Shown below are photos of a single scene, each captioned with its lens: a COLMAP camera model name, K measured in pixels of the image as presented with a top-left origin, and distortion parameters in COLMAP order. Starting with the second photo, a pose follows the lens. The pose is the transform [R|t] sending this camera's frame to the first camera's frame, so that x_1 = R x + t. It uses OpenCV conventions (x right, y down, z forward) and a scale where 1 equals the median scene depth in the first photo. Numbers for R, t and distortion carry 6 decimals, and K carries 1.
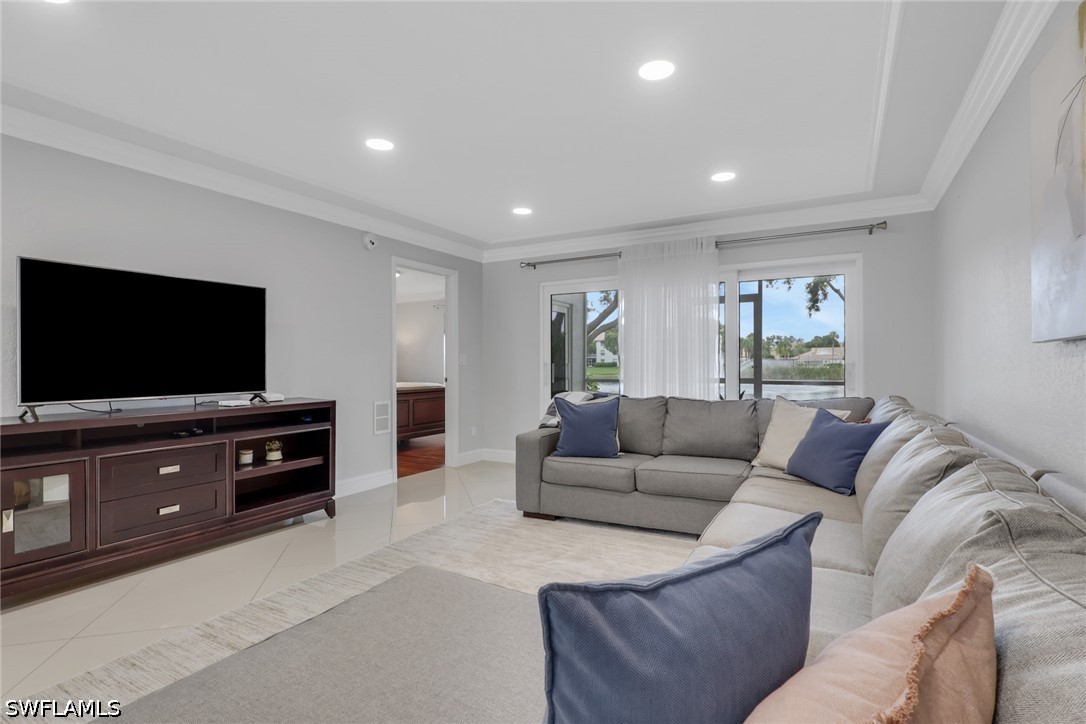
lens RADIAL K [[520.0, 0, 553.1], [0, 520.0, 363.5], [0, 0, 1]] dist [0.000029, 0.000127]
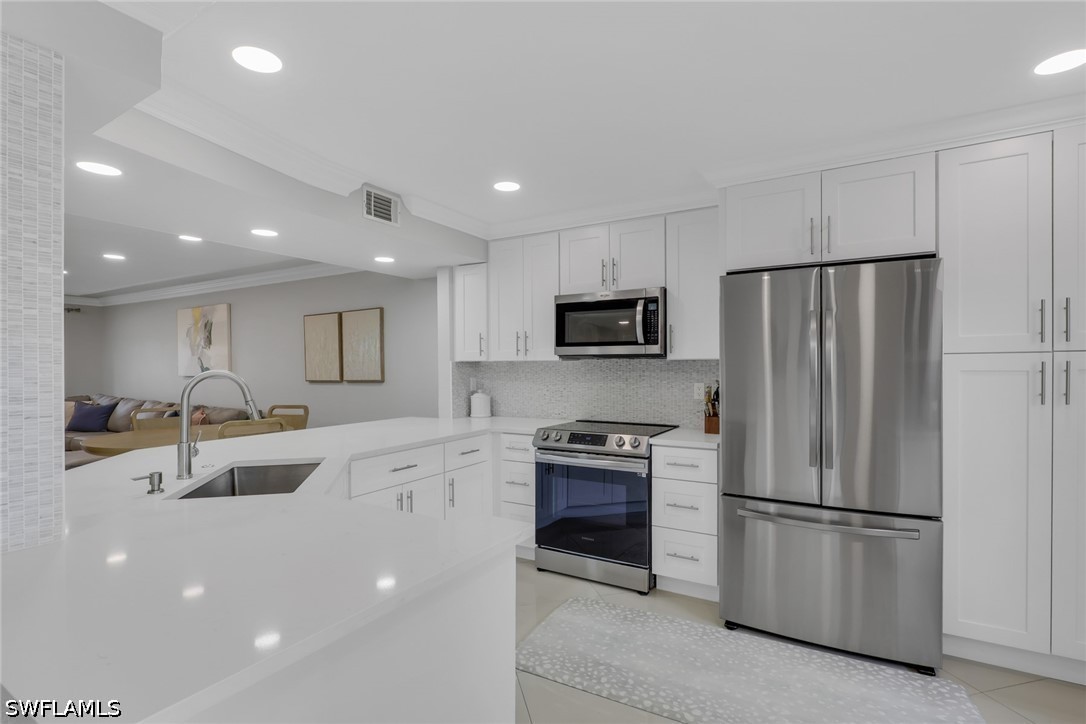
lens RADIAL K [[513.6, 0, 550.1], [0, 513.6, 375.0], [0, 0, 1]] dist [-0.000860, 0.000092]
pose [[0.017676, -0.018159, 0.999679, -1.043840], [-0.002332, 0.999832, 0.018203, -0.044538], [-0.999841, -0.002653, 0.017630, -0.677736]]
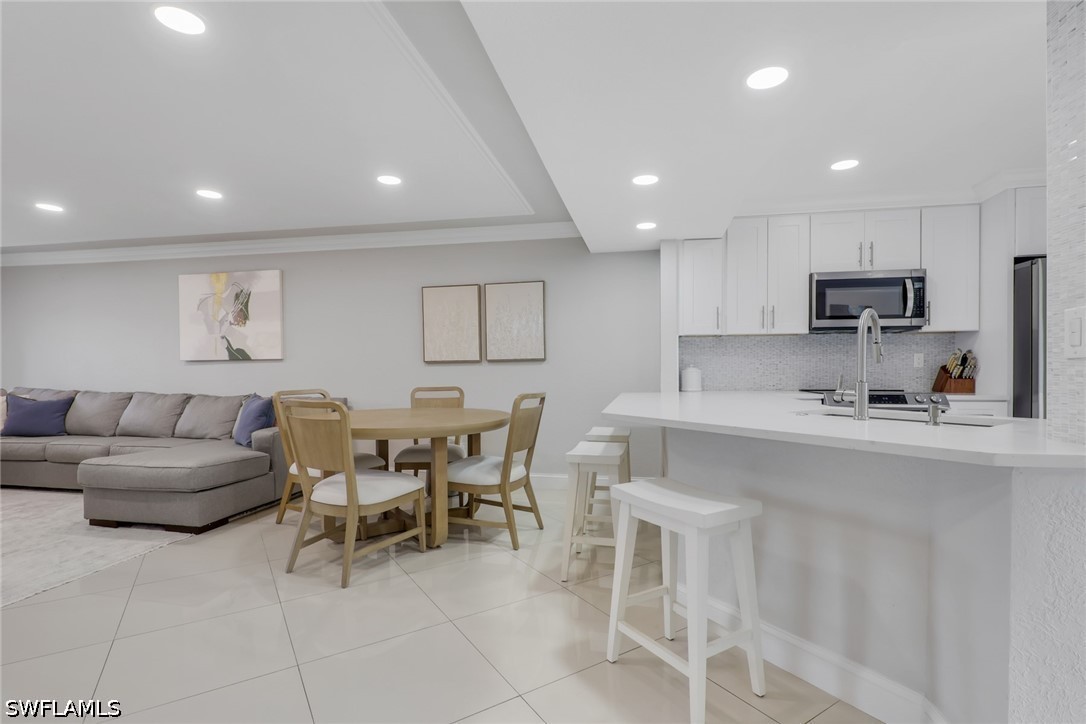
lens RADIAL K [[513.6, 0, 550.1], [0, 513.6, 375.0], [0, 0, 1]] dist [-0.000860, 0.000092]
pose [[-0.311402, -0.009377, 0.950232, -0.942593], [-0.000983, 0.999954, 0.009545, 0.005005], [-0.950278, 0.002038, -0.311397, -0.059419]]
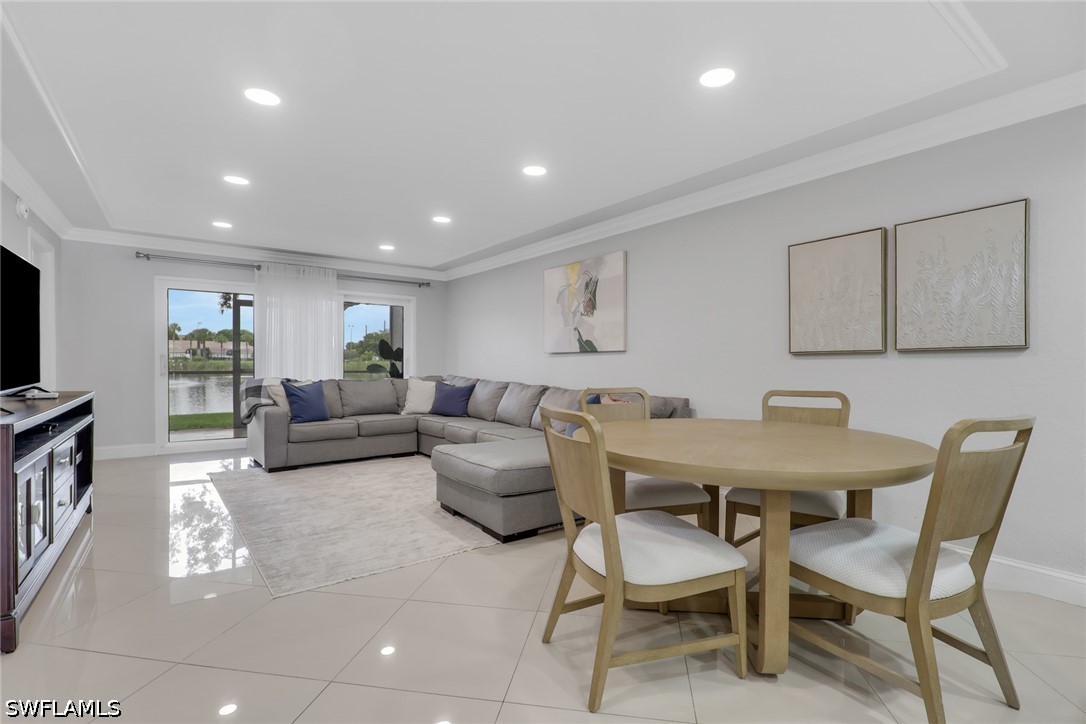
lens RADIAL K [[517.7, 0, 545.0], [0, 517.7, 370.3], [0, 0, 1]] dist [-0.003848, -0.001037]
pose [[0.416764, -0.010599, 0.908953, -0.699734], [-0.011463, 0.999791, 0.016914, 0.004458], [-0.908942, -0.017469, 0.416555, -0.126510]]
